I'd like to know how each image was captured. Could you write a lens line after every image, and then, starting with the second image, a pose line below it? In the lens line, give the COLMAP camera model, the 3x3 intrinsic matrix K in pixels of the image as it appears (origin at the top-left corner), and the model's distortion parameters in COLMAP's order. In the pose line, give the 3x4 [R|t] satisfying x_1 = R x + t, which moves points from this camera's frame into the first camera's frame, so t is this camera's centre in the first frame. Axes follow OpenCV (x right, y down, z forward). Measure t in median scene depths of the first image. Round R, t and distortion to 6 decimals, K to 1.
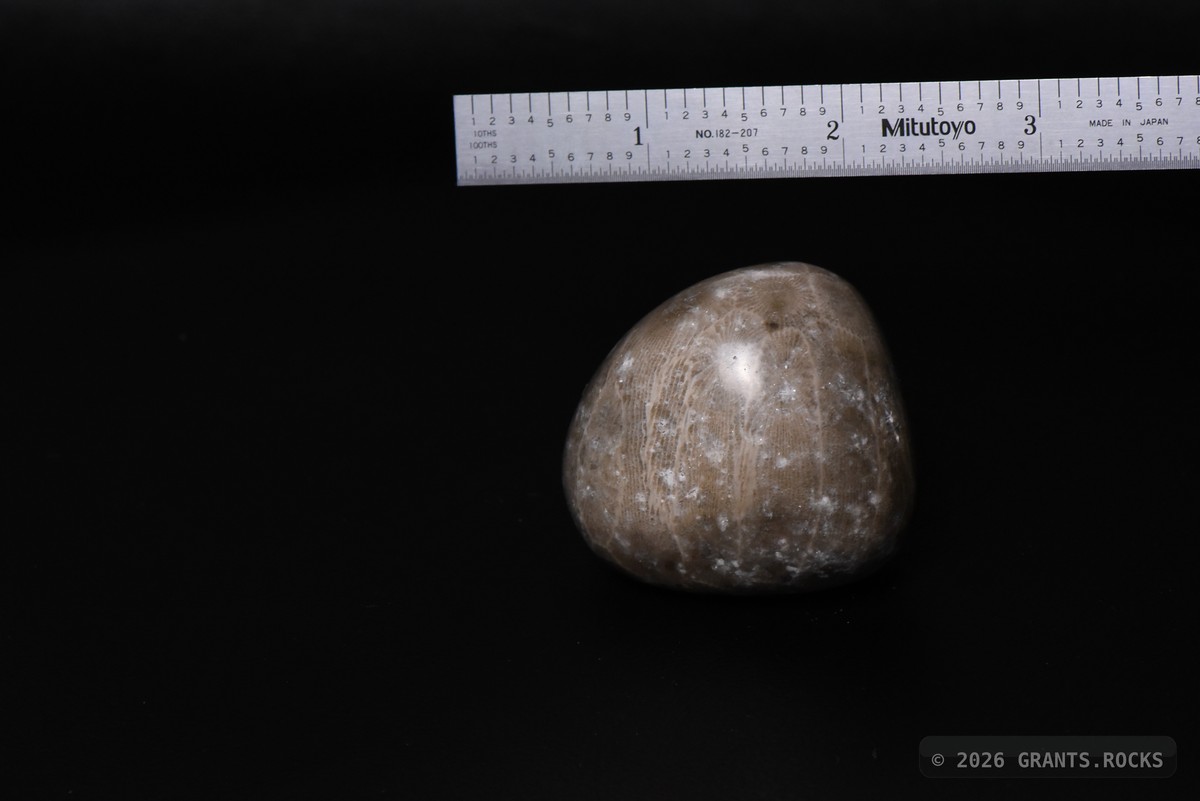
lens RADIAL K [[4669.0, 0, 600.0], [0, 4669.0, 400.5], [0, 0, 1]] dist [-0.056503, 1.176468]
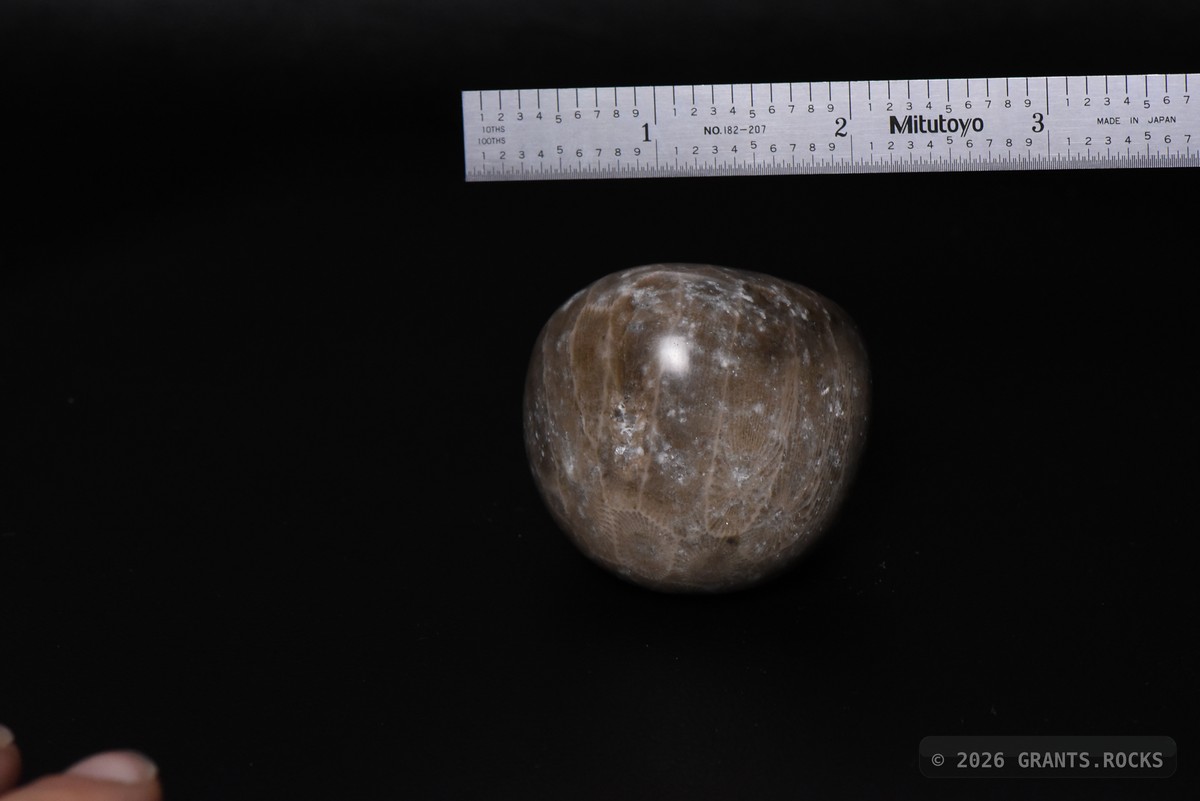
lens RADIAL K [[4669.0, 0, 600.0], [0, 4669.0, 400.5], [0, 0, 1]] dist [-0.056503, 1.176468]
pose [[-0.869933, -0.166112, -0.464352, 0.533692], [0.190351, -0.981701, -0.005427, 0.013846], [-0.454953, -0.093110, 0.885634, 0.123636]]
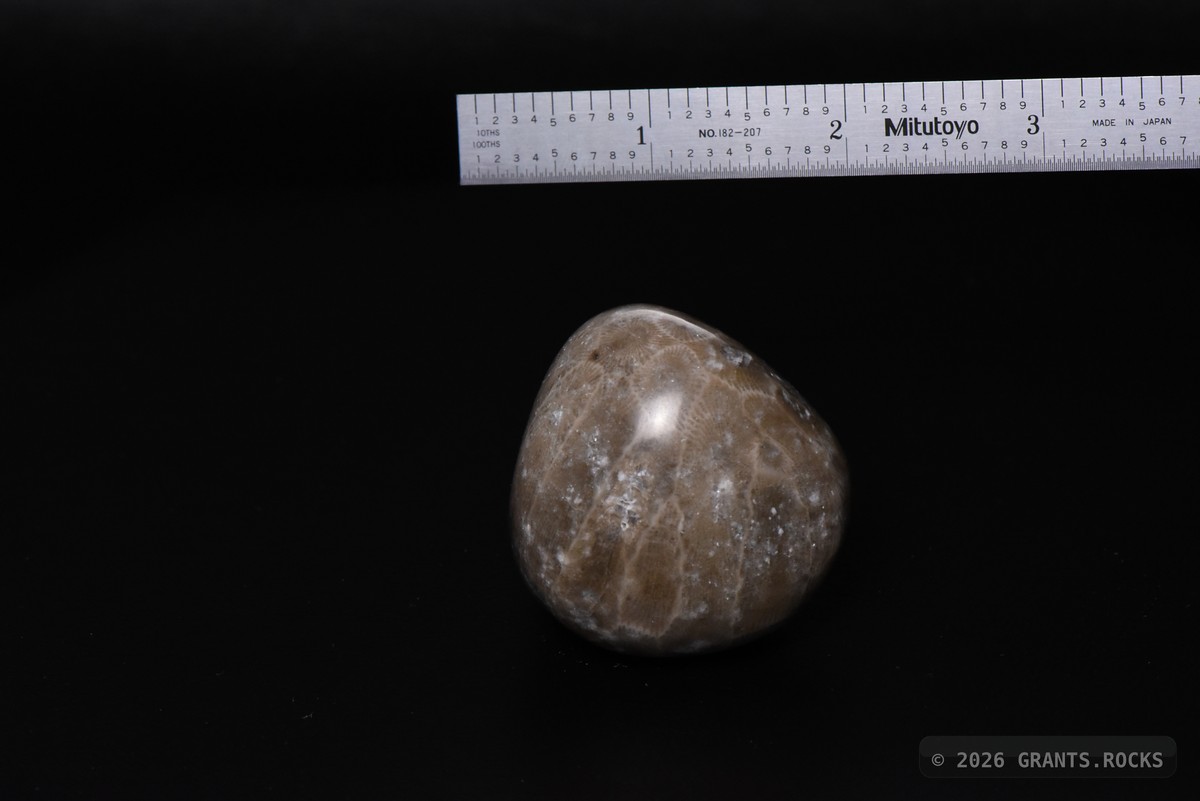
lens RADIAL K [[4669.0, 0, 600.0], [0, 4669.0, 400.5], [0, 0, 1]] dist [-0.056503, 1.176468]
pose [[0.268163, 0.450509, -0.851546, 0.880086], [-0.417538, 0.850937, 0.318698, -0.322309], [0.868188, 0.270090, 0.416294, 0.591865]]
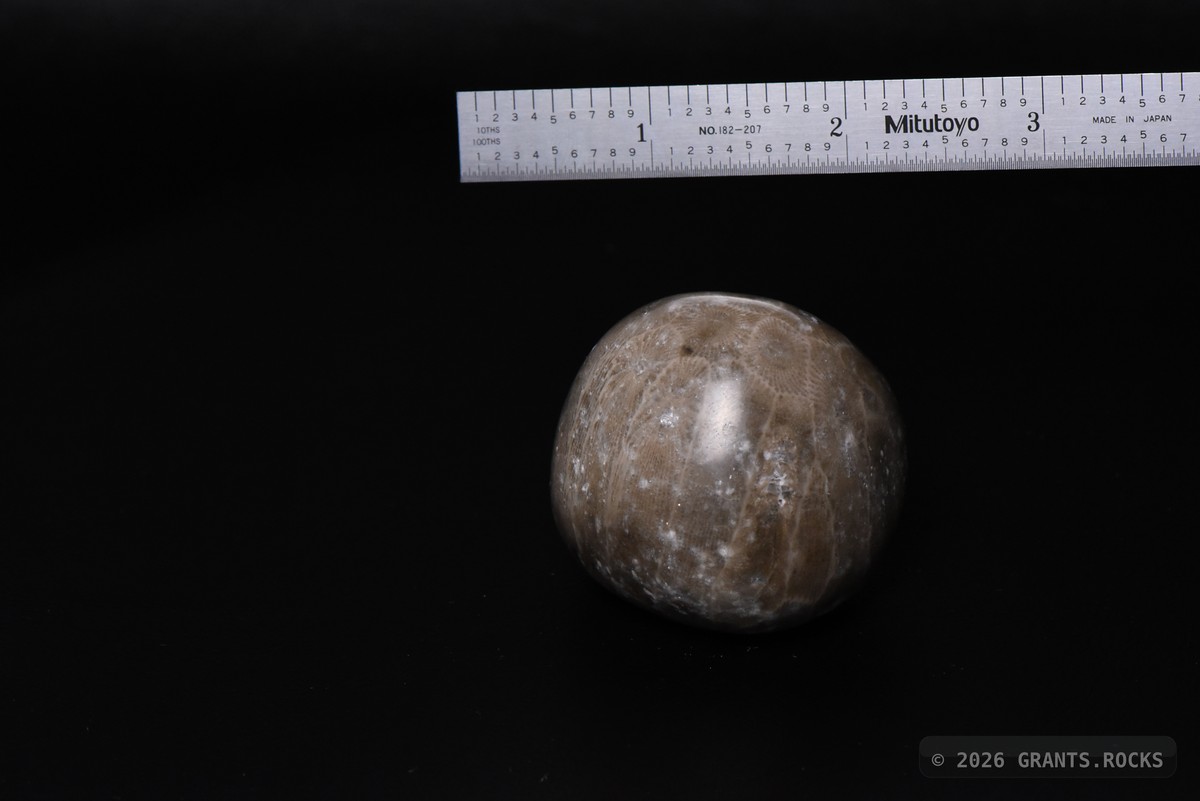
lens RADIAL K [[4669.0, 0, 600.0], [0, 4669.0, 400.5], [0, 0, 1]] dist [-0.056503, 1.176468]
pose [[0.753335, 0.297925, -0.586282, 0.604138], [-0.287742, 0.950958, 0.113507, -0.112581], [0.591346, 0.083189, 0.802116, 0.197595]]
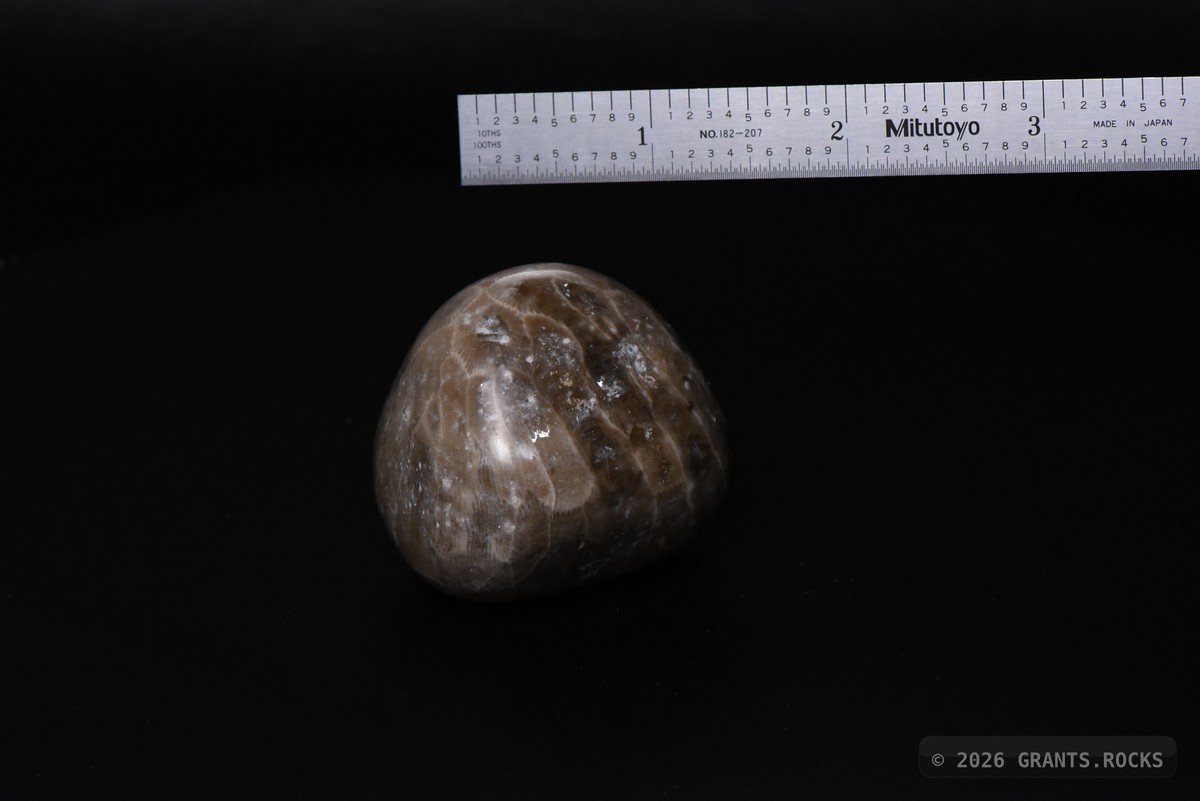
lens RADIAL K [[4669.0, 0, 600.0], [0, 4669.0, 400.5], [0, 0, 1]] dist [-0.056503, 1.176468]
pose [[-0.947575, 0.184285, -0.261038, 0.288510], [-0.097112, 0.612201, 0.784716, -0.804852], [0.304419, 0.768927, -0.562210, 1.602578]]
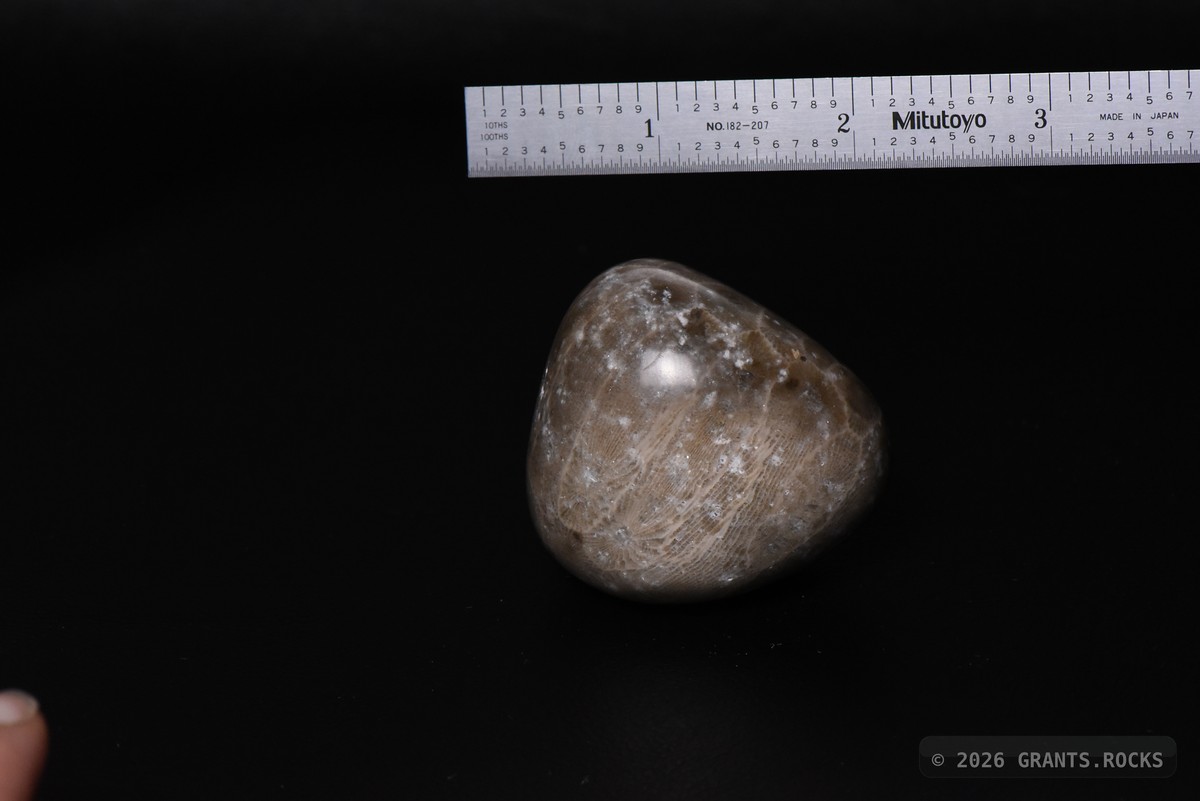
lens RADIAL K [[4669.0, 0, 600.0], [0, 4669.0, 400.5], [0, 0, 1]] dist [-0.056503, 1.176468]
pose [[-0.795614, -0.538239, 0.278023, -0.230926], [0.453141, -0.833340, -0.316556, 0.329317], [0.402070, -0.125872, 0.906915, 0.091447]]
